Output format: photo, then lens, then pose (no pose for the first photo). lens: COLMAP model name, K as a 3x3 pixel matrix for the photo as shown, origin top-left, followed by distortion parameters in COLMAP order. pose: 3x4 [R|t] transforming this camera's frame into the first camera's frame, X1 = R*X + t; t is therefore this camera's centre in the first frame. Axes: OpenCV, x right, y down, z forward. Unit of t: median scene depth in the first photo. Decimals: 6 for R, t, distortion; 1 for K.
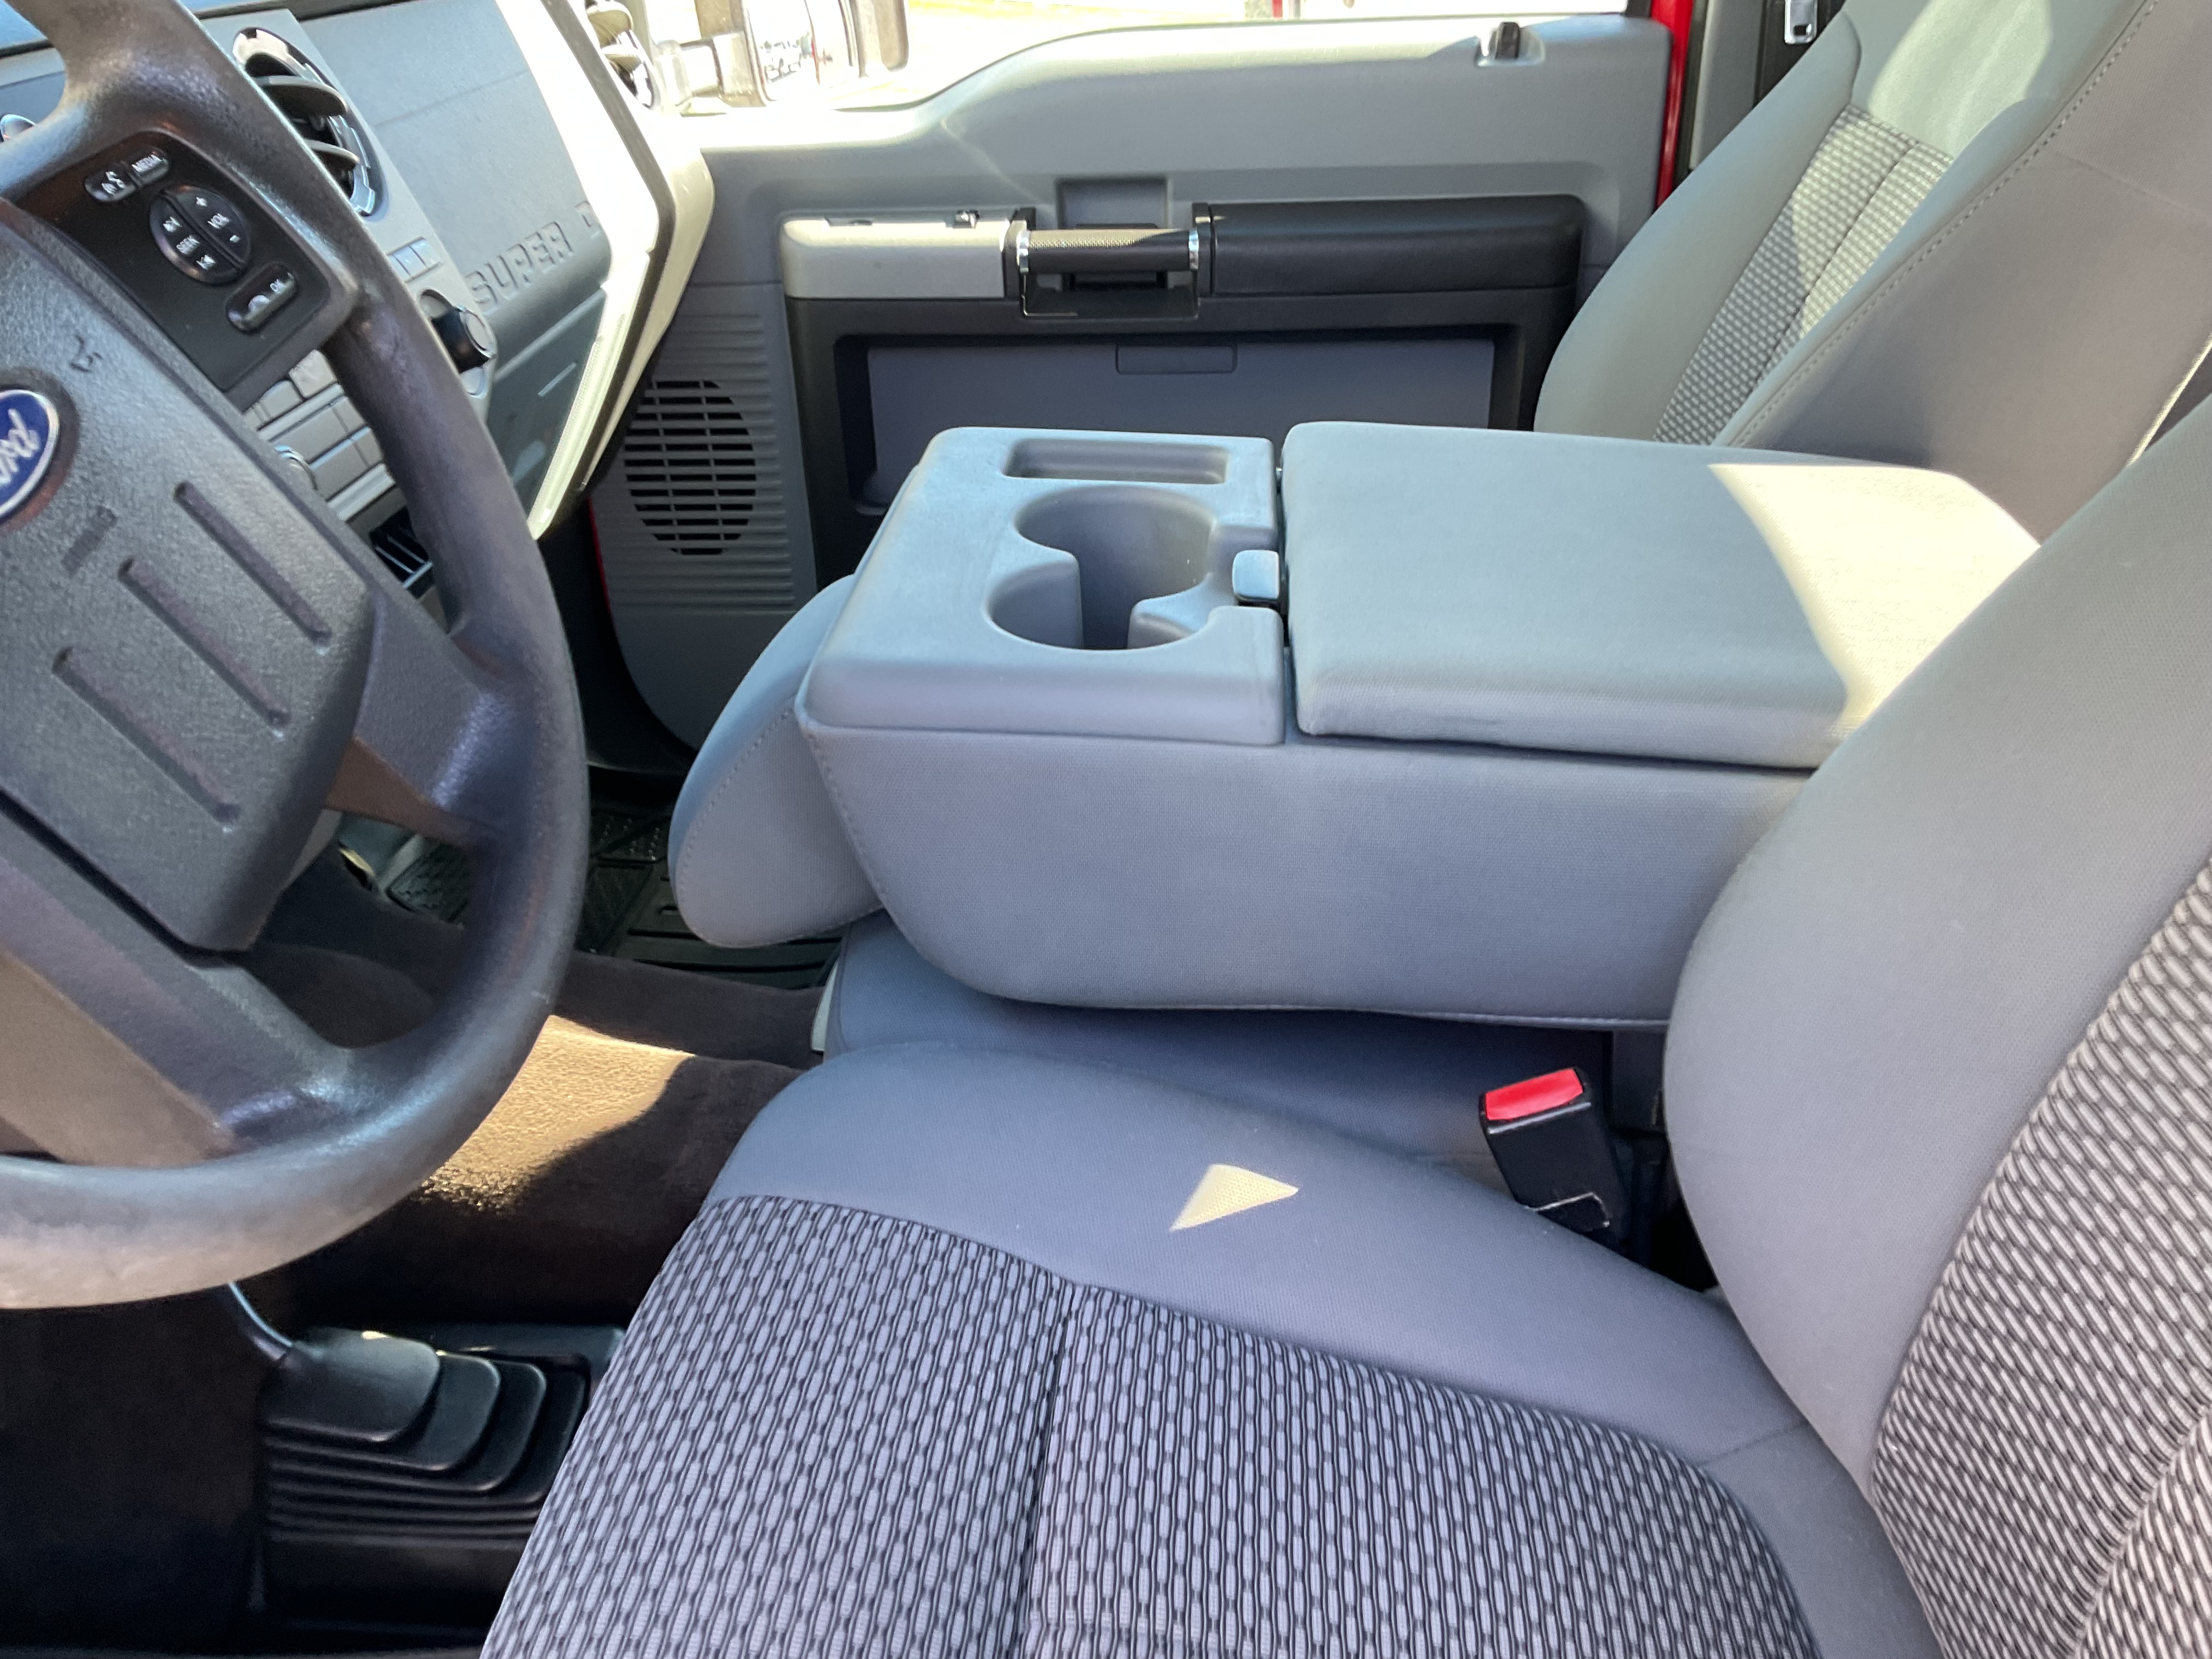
lens RADIAL K [[1835.0, 0, 1106.0], [0, 1835.0, 829.5], [0, 0, 1]] dist [0.080993, -0.164448]
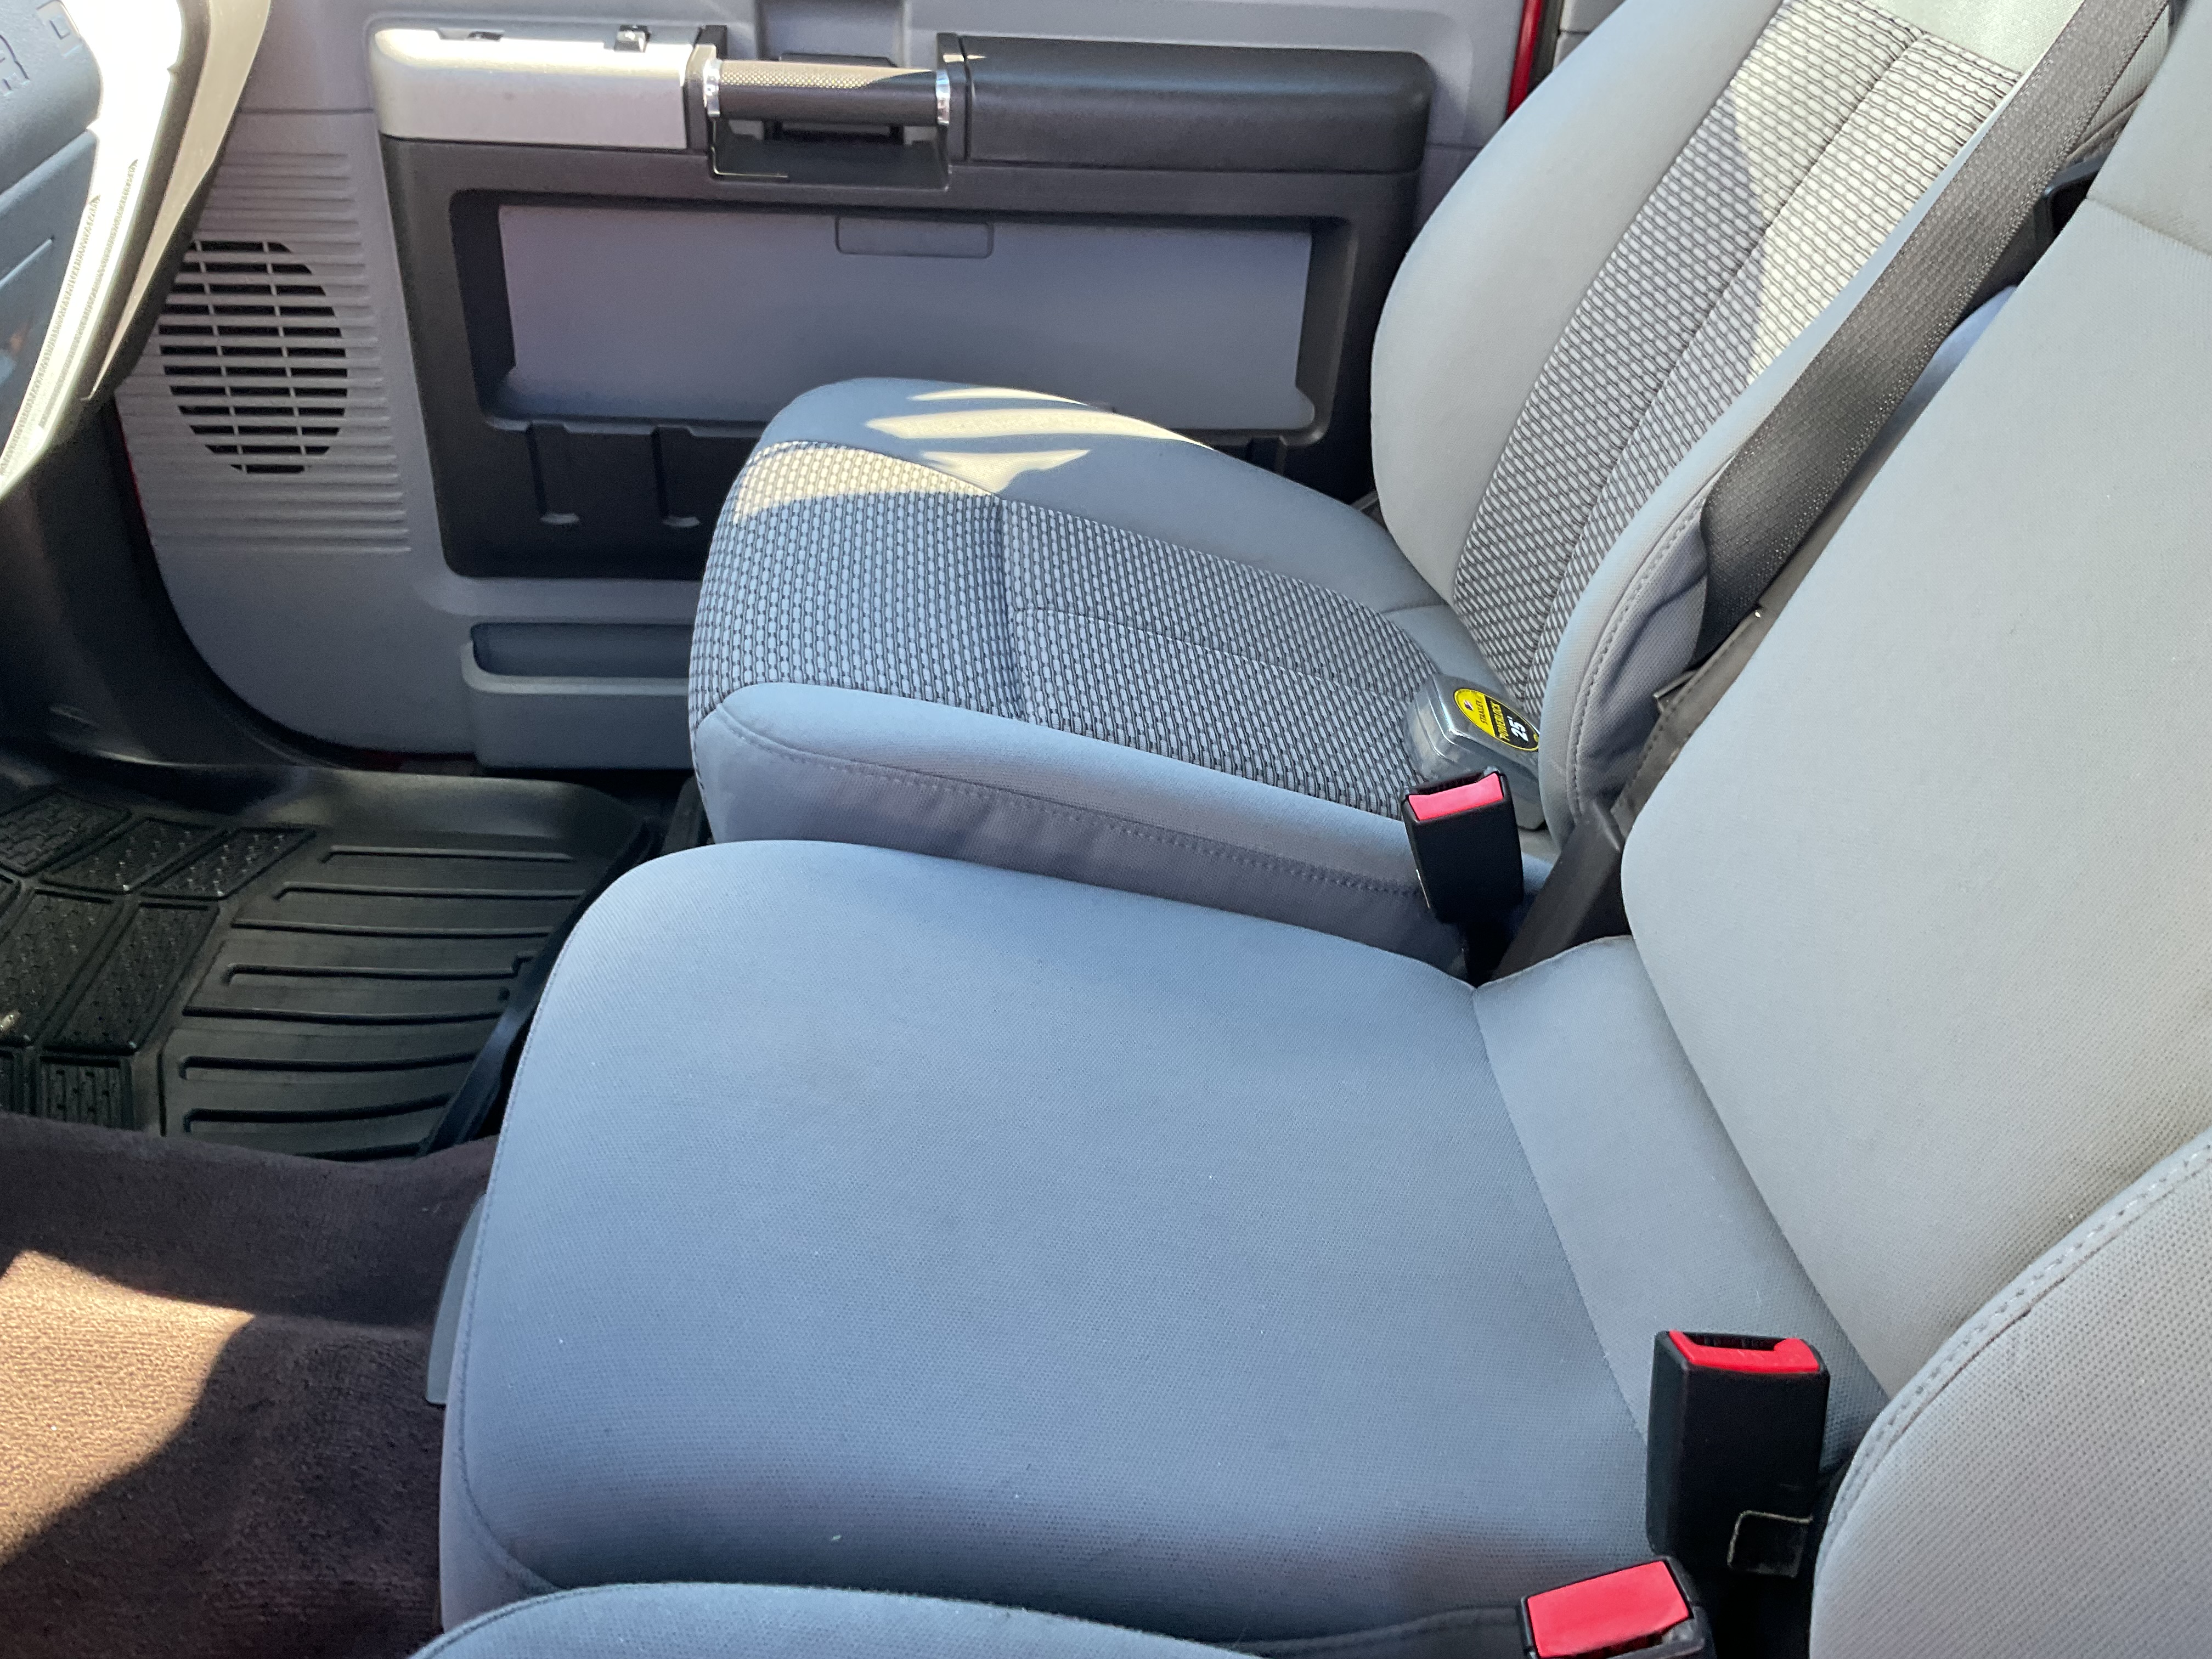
lens RADIAL K [[1870.5, 0, 1106.0], [0, 1870.5, 829.5], [0, 0, 1]] dist [-0.002162, -0.019445]
pose [[0.985043, -0.014399, 0.171707, -0.021865], [-0.002128, 0.995410, 0.095679, -0.087992], [-0.172296, -0.094613, 0.980491, 0.206512]]
